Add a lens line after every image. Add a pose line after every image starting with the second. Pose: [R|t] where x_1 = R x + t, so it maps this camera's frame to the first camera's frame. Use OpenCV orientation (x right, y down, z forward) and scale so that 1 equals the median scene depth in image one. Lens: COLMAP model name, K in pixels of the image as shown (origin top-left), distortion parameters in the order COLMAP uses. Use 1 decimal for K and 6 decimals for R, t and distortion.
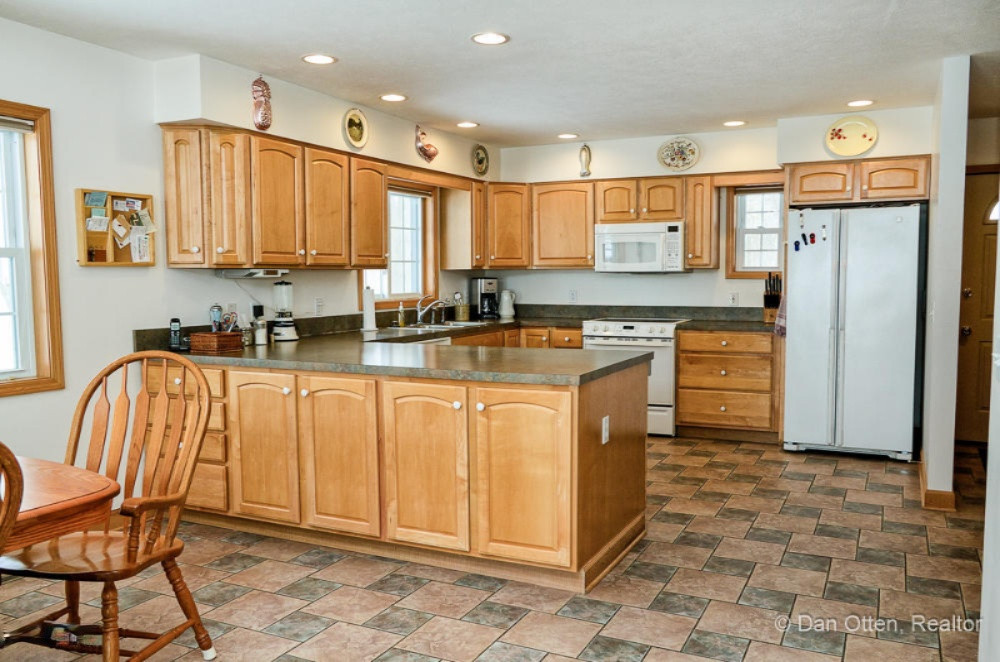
lens RADIAL K [[808.6, 0, 509.5], [0, 808.6, 339.7], [0, 0, 1]] dist [0.006191, 0.051837]
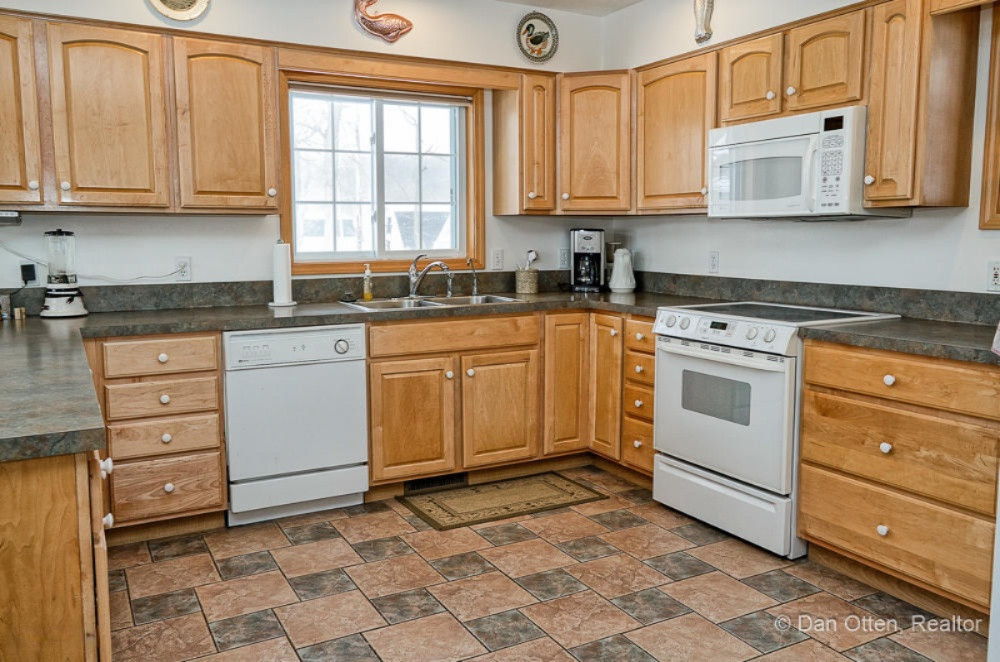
lens RADIAL K [[808.6, 0, 465.2], [0, 808.6, 319.5], [0, 0, 1]] dist [0.006191, 0.051837]
pose [[0.819583, 0.064604, -0.569307, 0.303153], [-0.047132, 0.997857, 0.045384, -0.034126], [0.571019, -0.010363, 0.820872, 0.486411]]
